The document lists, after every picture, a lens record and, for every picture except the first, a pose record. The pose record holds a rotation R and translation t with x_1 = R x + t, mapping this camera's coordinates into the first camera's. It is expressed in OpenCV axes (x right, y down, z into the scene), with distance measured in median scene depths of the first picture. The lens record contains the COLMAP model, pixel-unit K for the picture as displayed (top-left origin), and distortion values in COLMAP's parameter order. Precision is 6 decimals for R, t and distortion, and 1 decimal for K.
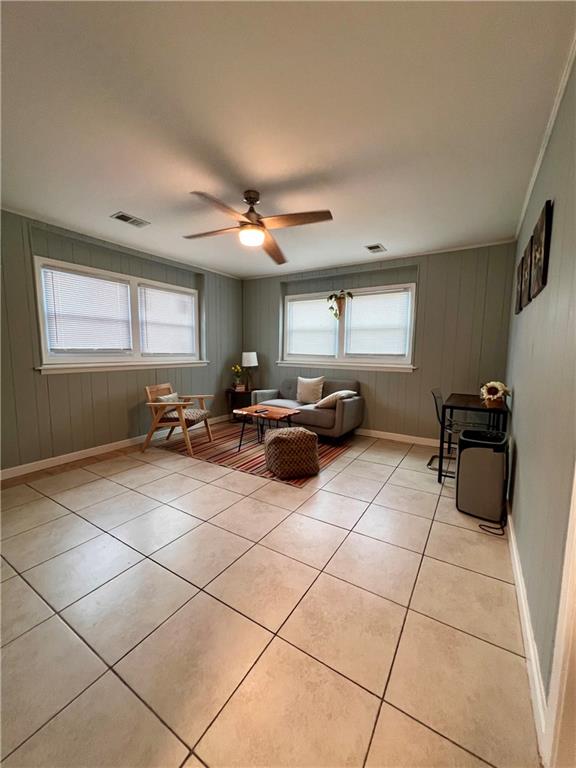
lens RADIAL K [[310.1, 0, 288.1], [0, 310.1, 381.4], [0, 0, 1]] dist [0.006312, 0.000690]
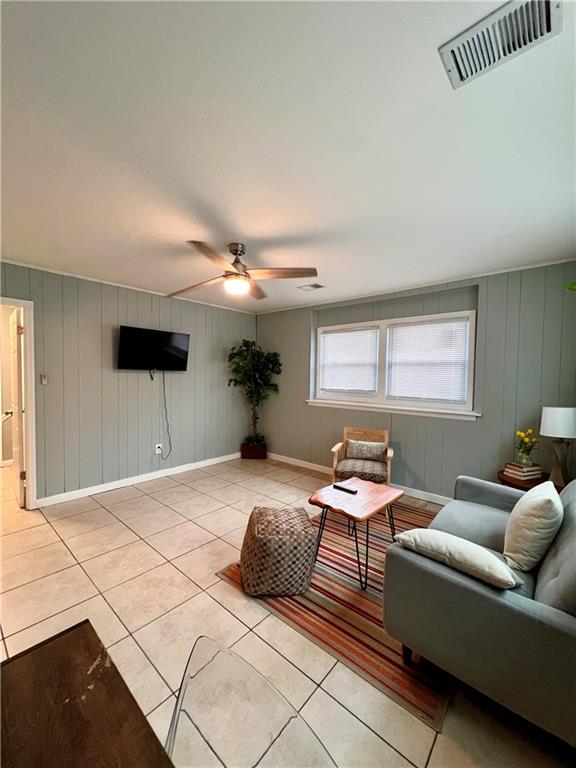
lens RADIAL K [[310.1, 0, 288.0], [0, 310.1, 384.2], [0, 0, 1]] dist [0.006312, 0.000690]
pose [[-0.170563, 0.016179, -0.985214, 0.553943], [-0.118633, 0.992255, 0.036832, -0.130980], [0.978179, 0.123162, -0.167323, 0.890022]]
